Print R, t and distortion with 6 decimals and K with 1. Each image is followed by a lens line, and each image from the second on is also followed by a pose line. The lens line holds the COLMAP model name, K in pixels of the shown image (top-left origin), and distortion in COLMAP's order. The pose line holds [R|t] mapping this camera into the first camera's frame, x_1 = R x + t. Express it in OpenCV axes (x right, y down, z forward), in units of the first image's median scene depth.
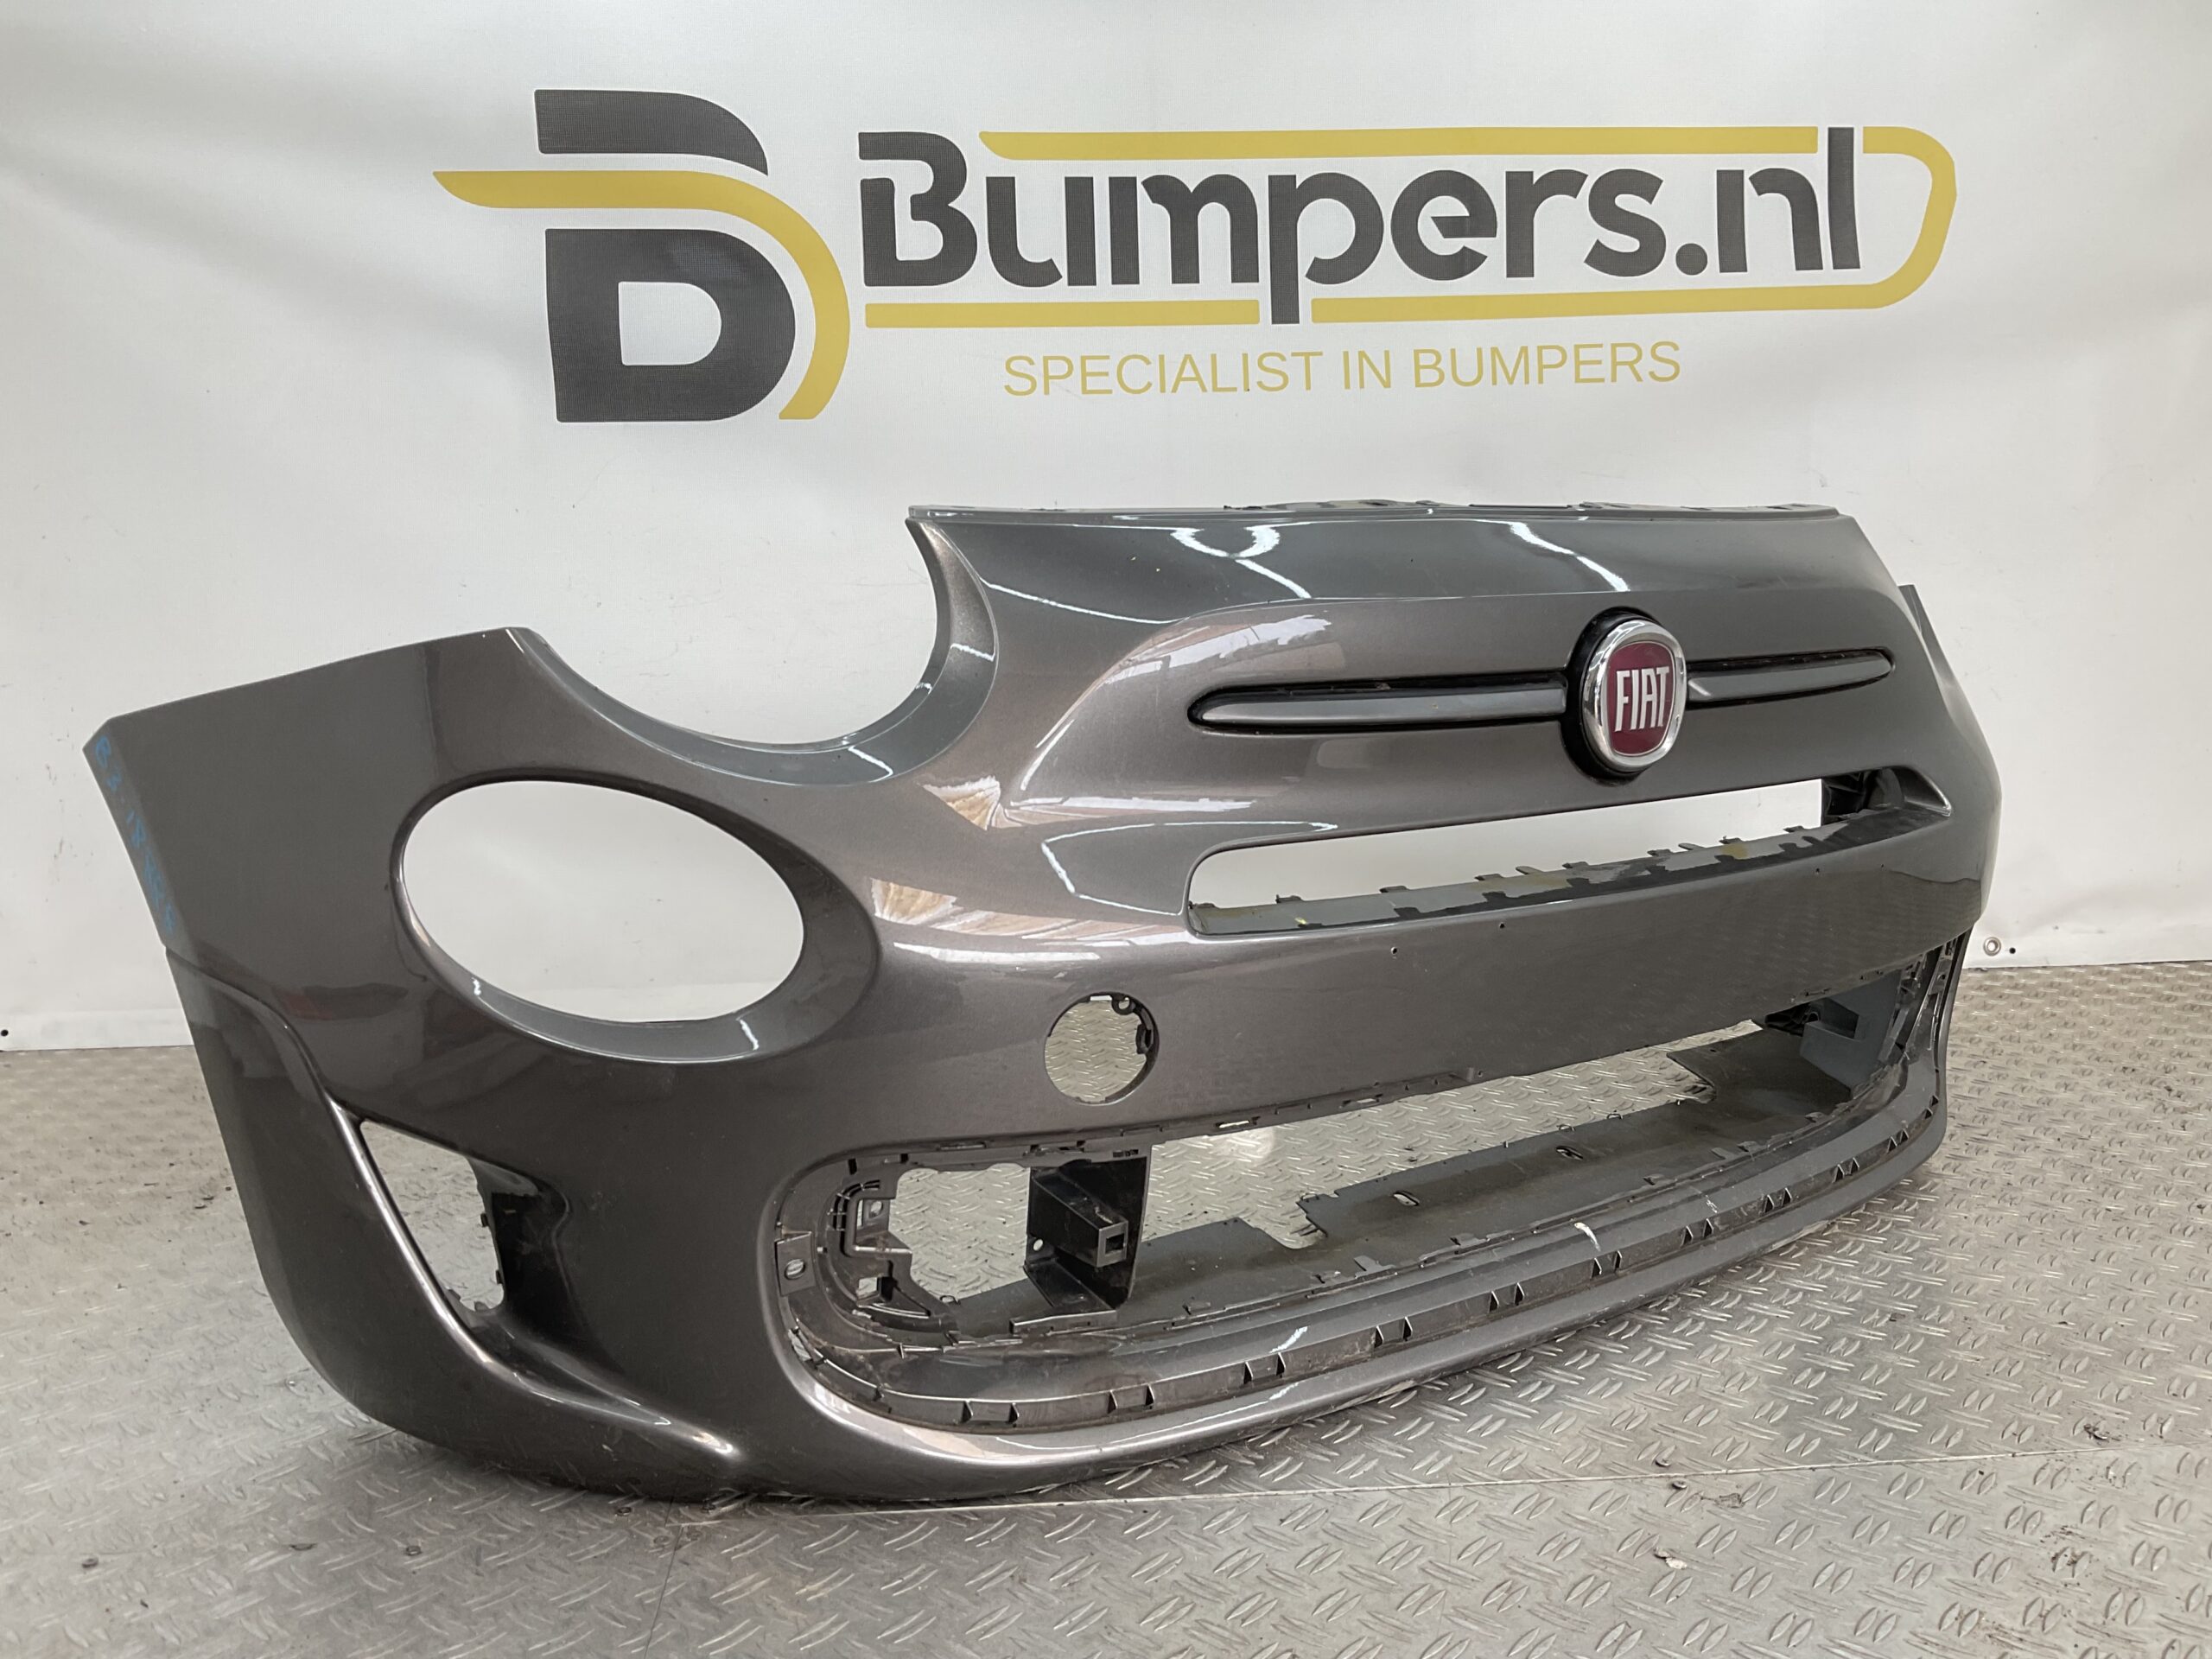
lens RADIAL K [[1856.2, 0, 1106.0], [0, 1856.2, 829.5], [0, 0, 1]] dist [0.142516, -0.283412]
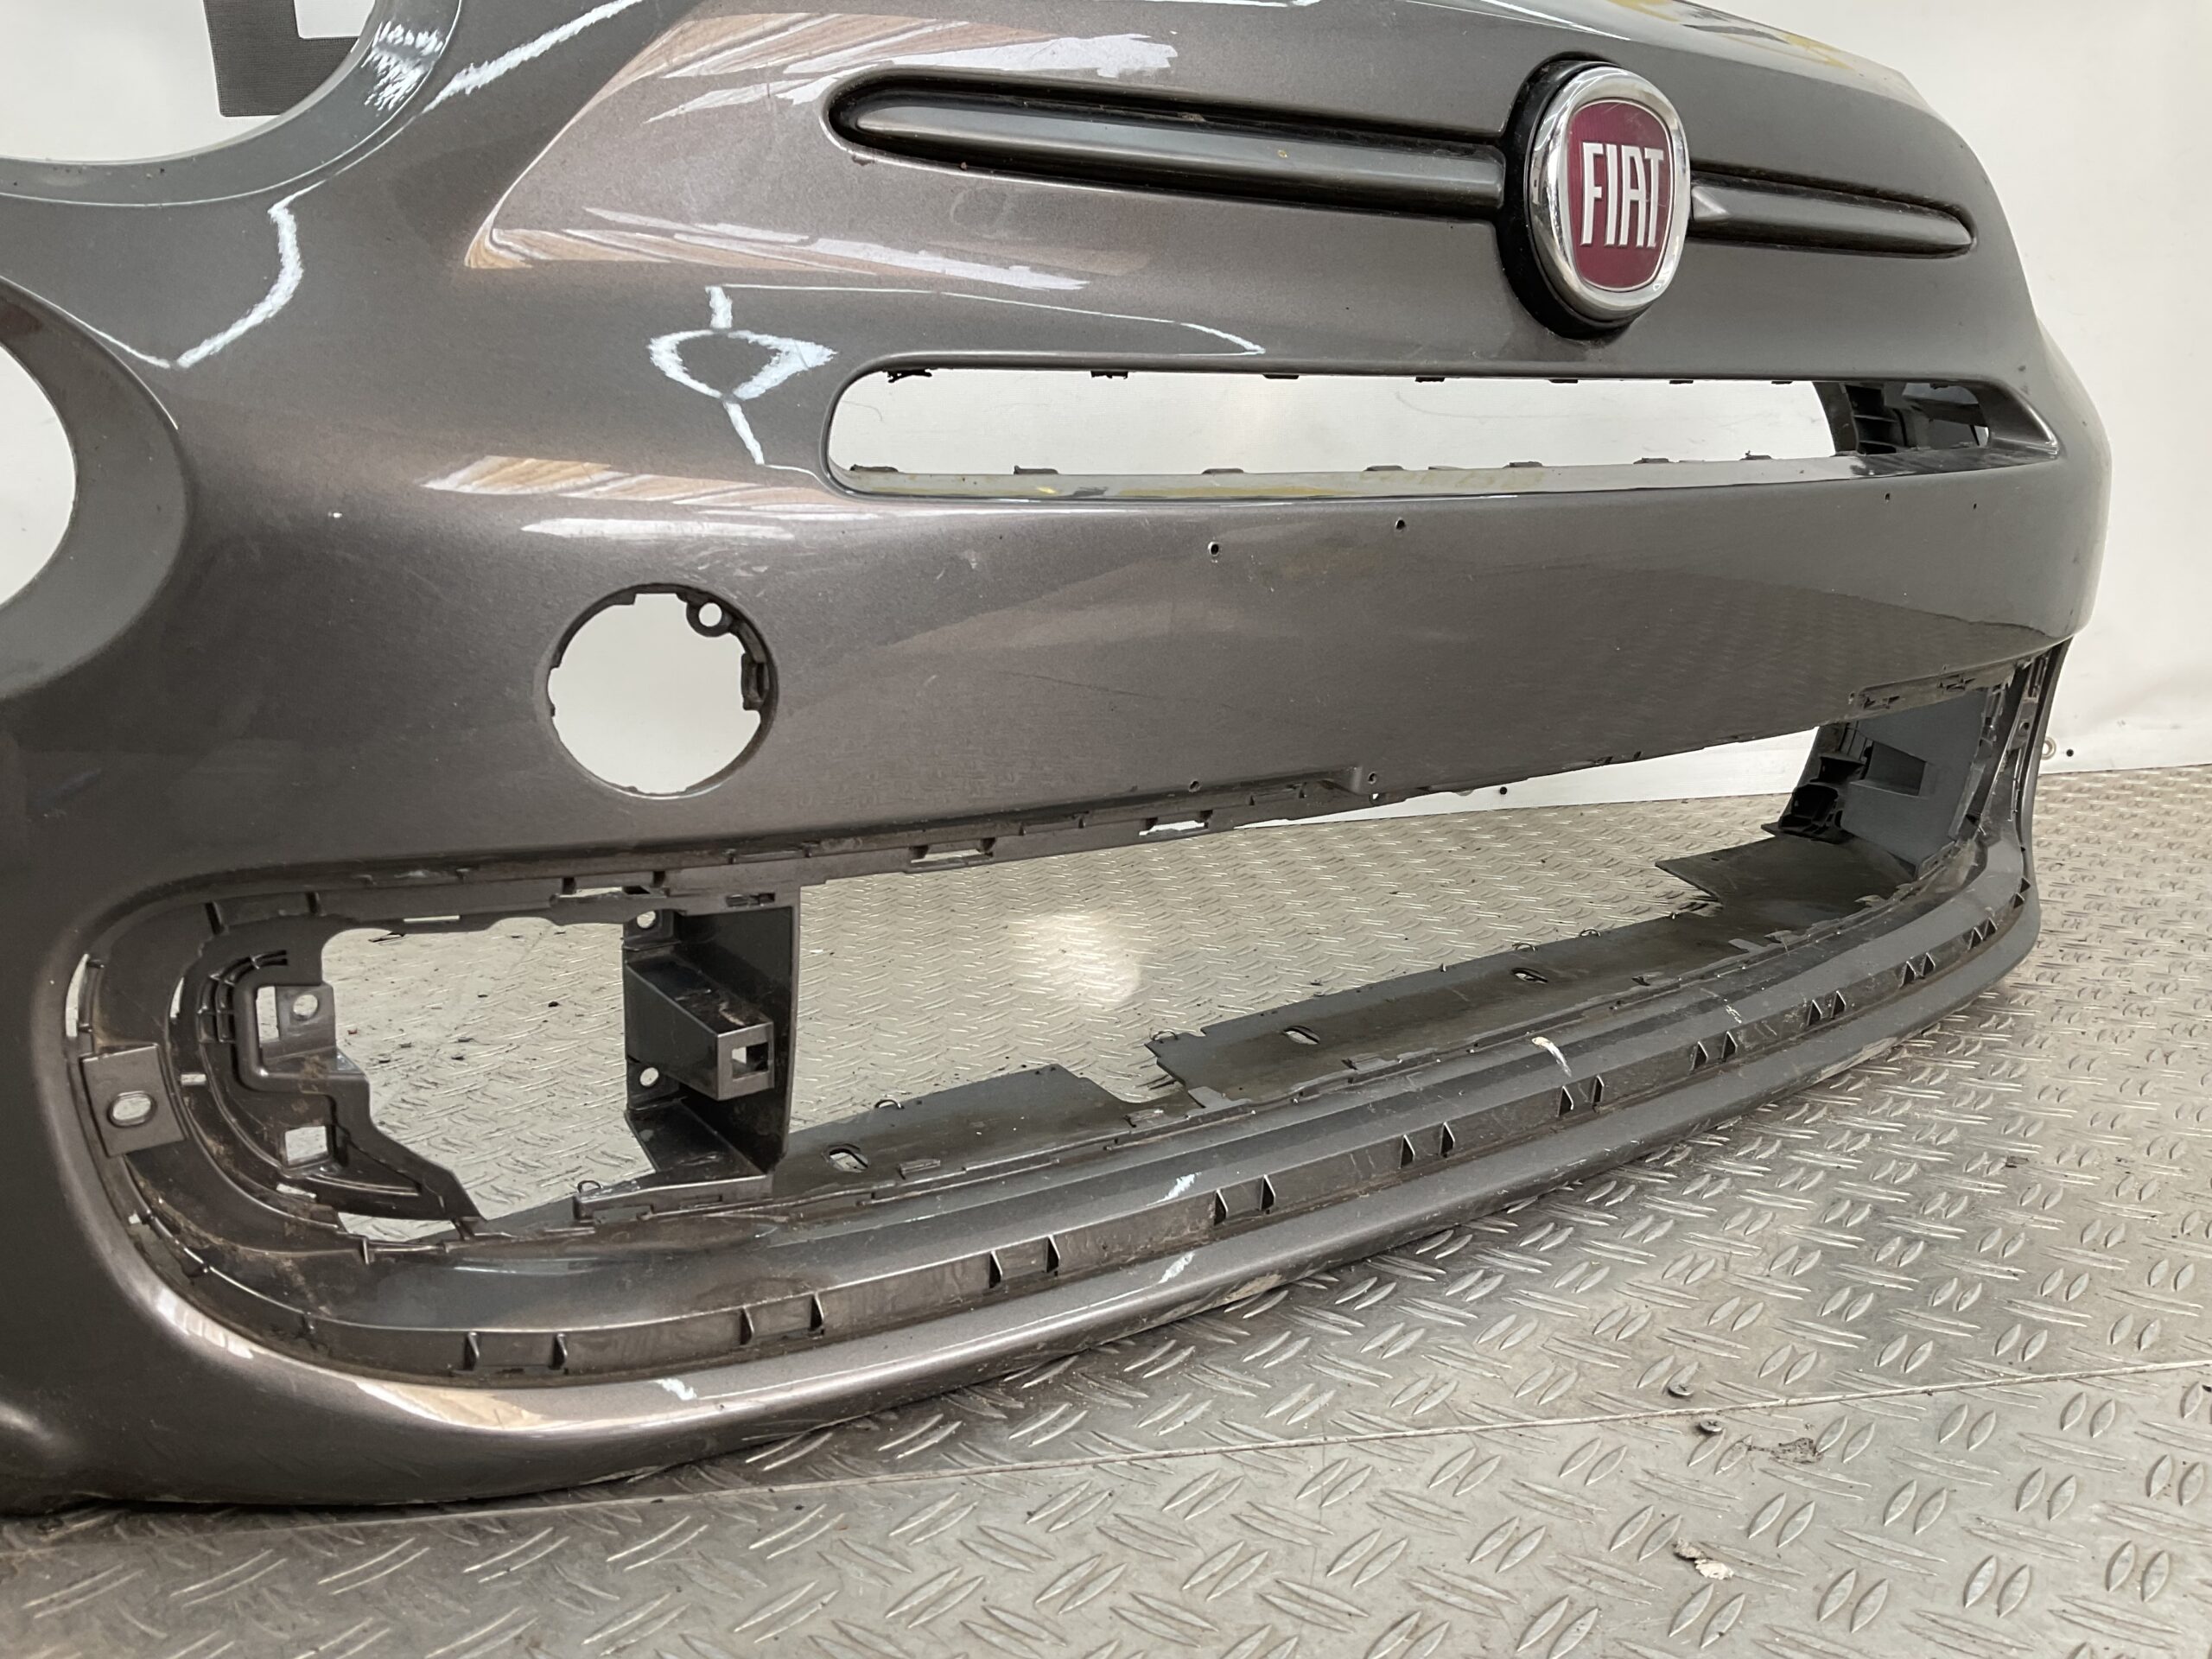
lens RADIAL K [[1865.3, 0, 1106.0], [0, 1865.3, 829.5], [0, 0, 1]] dist [0.125636, -0.241338]
pose [[0.999450, -0.029604, 0.014935, 0.103461], [0.029162, 0.999154, 0.028998, 0.127798], [-0.015781, -0.028546, 0.999468, 0.386785]]
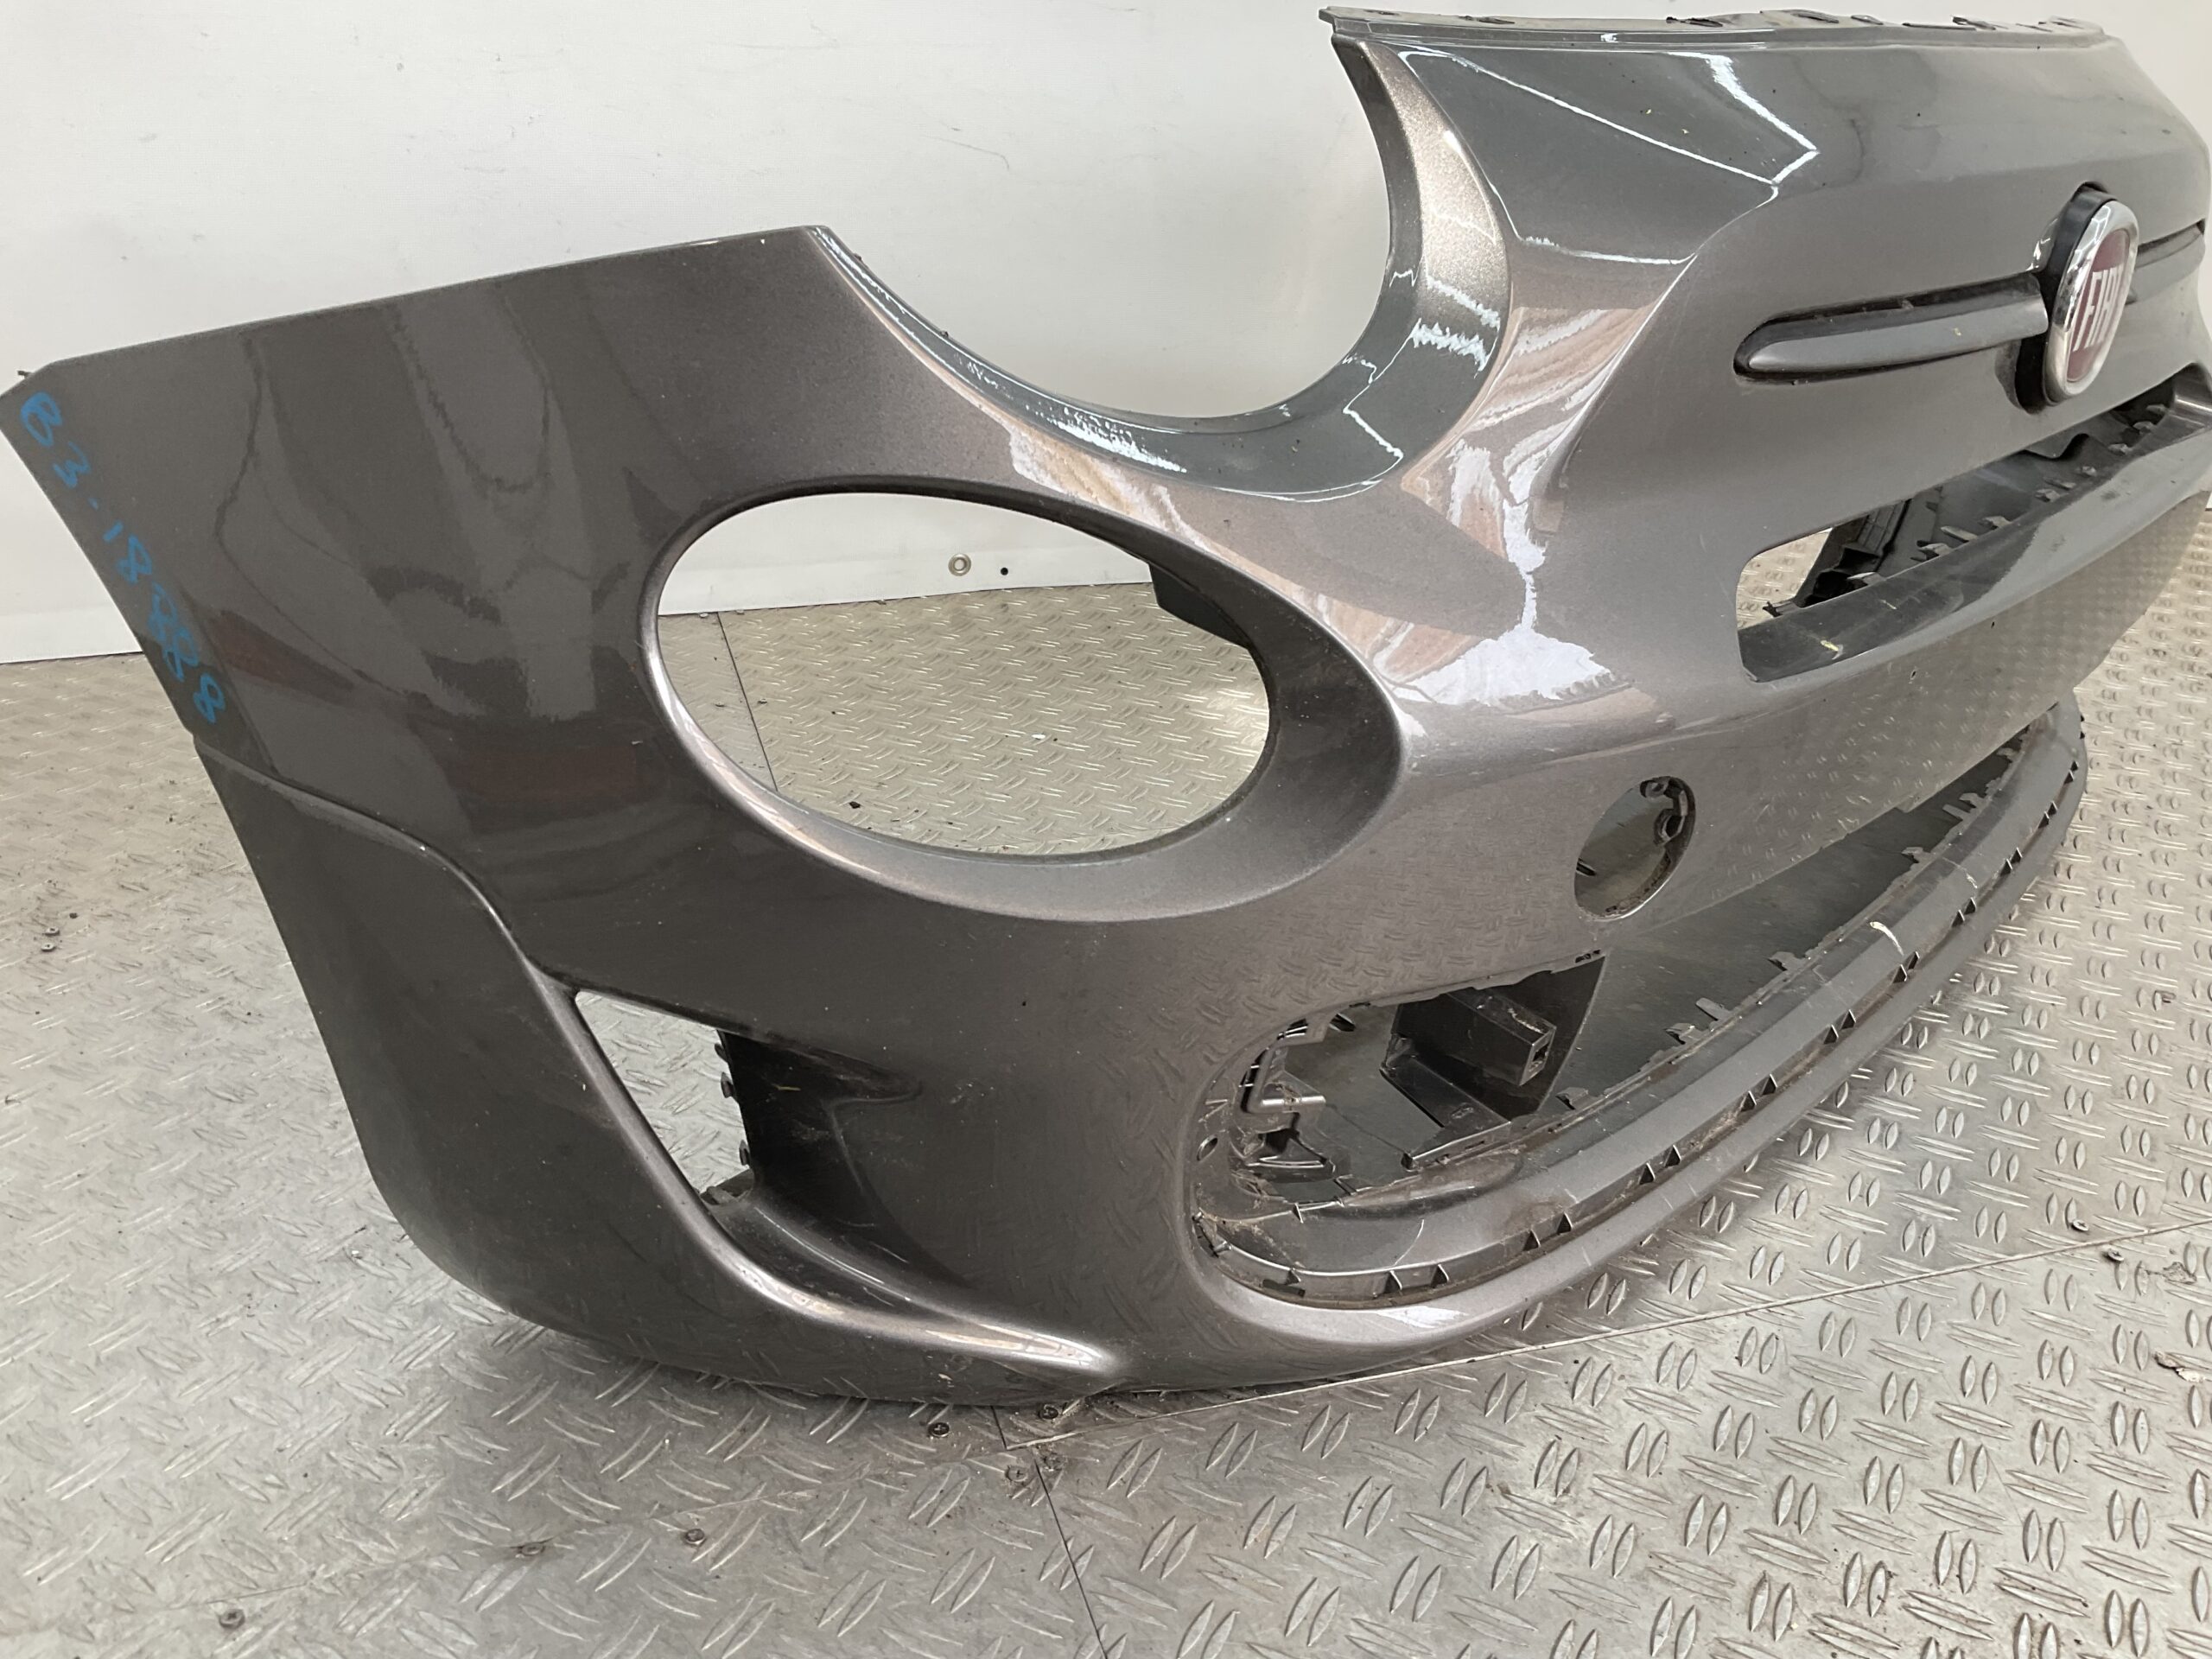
lens RADIAL K [[1902.2, 0, 1110.4], [0, 1902.2, 802.9], [0, 0, 1]] dist [0.017459, -0.043482]
pose [[0.974929, -0.044491, 0.218021, -0.314168], [-0.017128, 0.961894, 0.272885, -0.084622], [-0.221854, -0.269778, 0.937017, 0.305744]]
